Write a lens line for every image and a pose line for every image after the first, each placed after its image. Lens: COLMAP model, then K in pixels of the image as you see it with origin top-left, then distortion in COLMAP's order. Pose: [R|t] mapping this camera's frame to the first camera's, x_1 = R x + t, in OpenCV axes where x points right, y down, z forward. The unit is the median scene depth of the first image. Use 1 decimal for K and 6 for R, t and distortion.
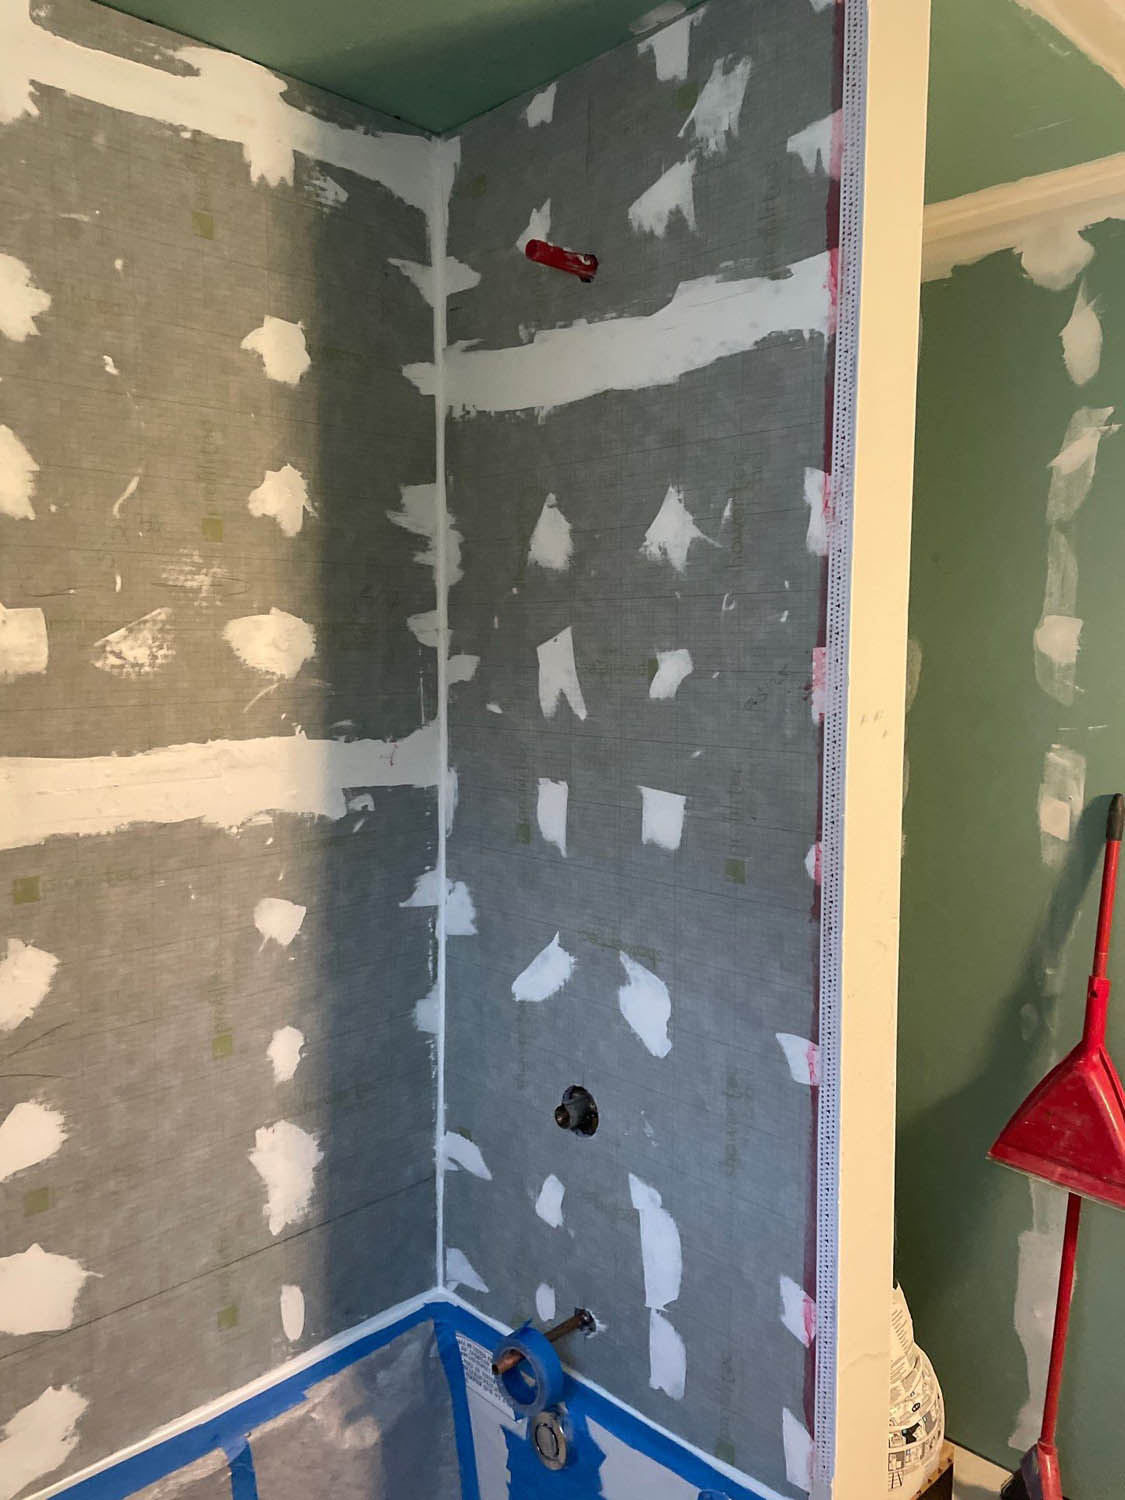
lens RADIAL K [[1135.7, 0, 560.8], [0, 1135.7, 725.6], [0, 0, 1]] dist [0.085672, -0.107852]
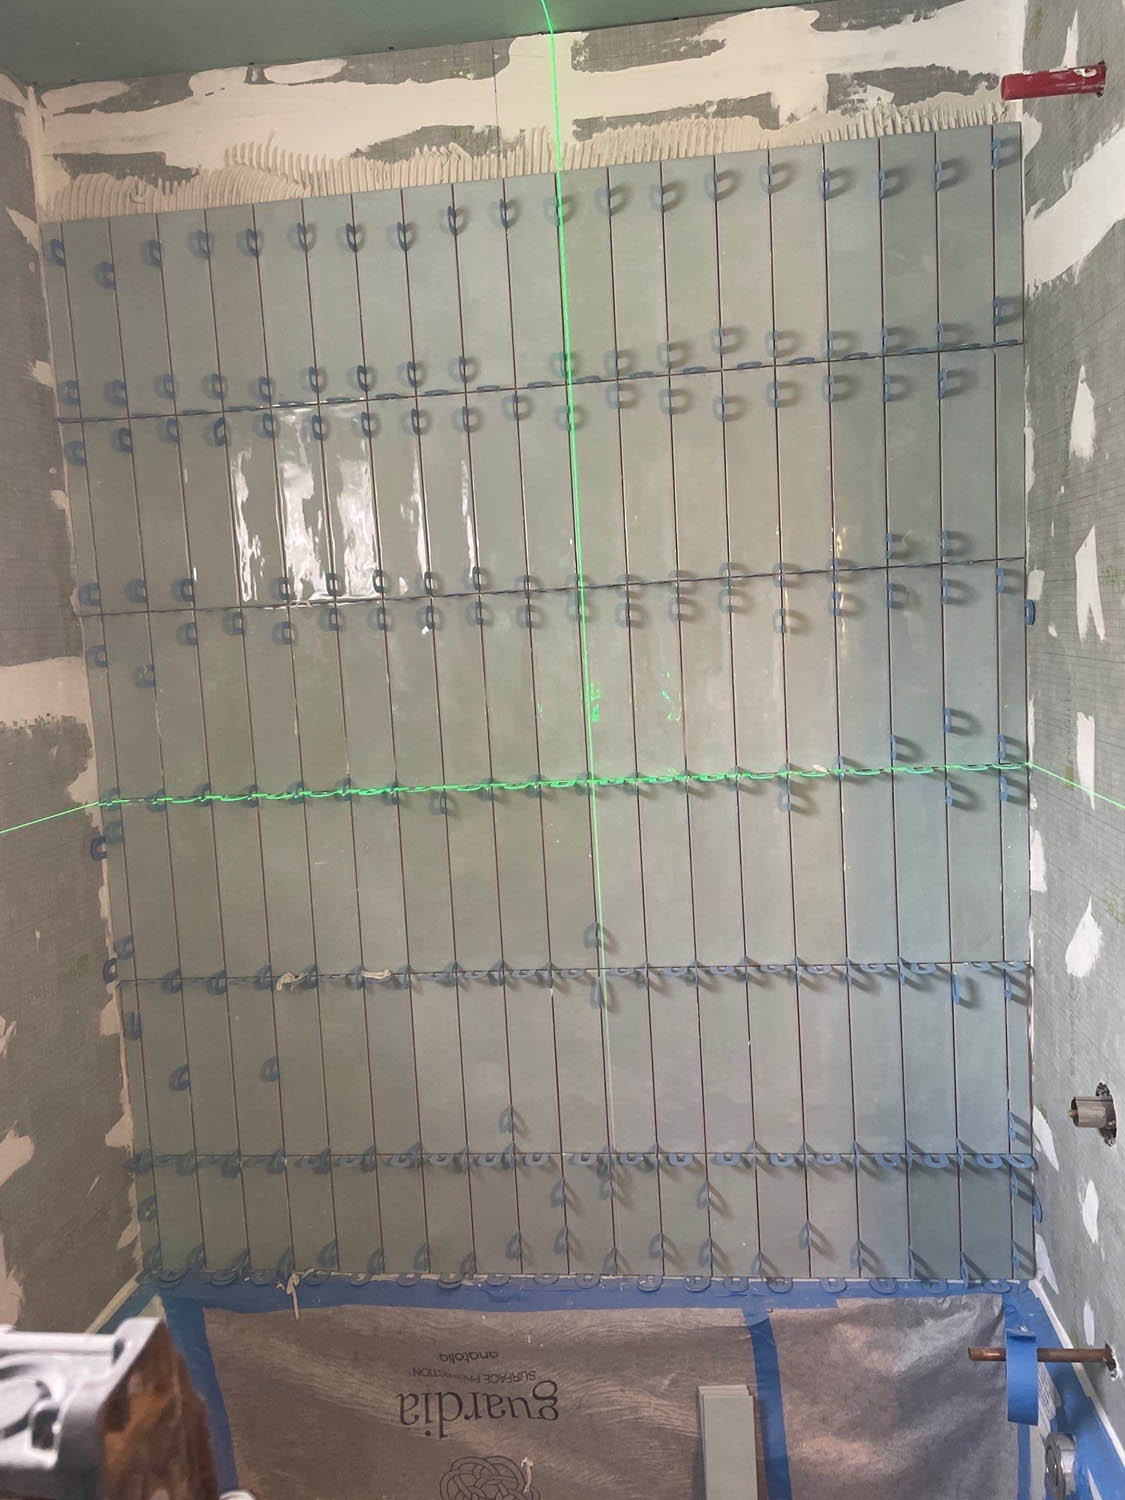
lens RADIAL K [[1135.7, 0, 560.8], [0, 1135.7, 725.6], [0, 0, 1]] dist [0.085672, -0.107852]
pose [[0.624837, 0.033215, -0.780049, 0.416732], [-0.000191, 0.999101, 0.042389, 0.020831], [0.780755, -0.026337, 0.624281, 0.179597]]
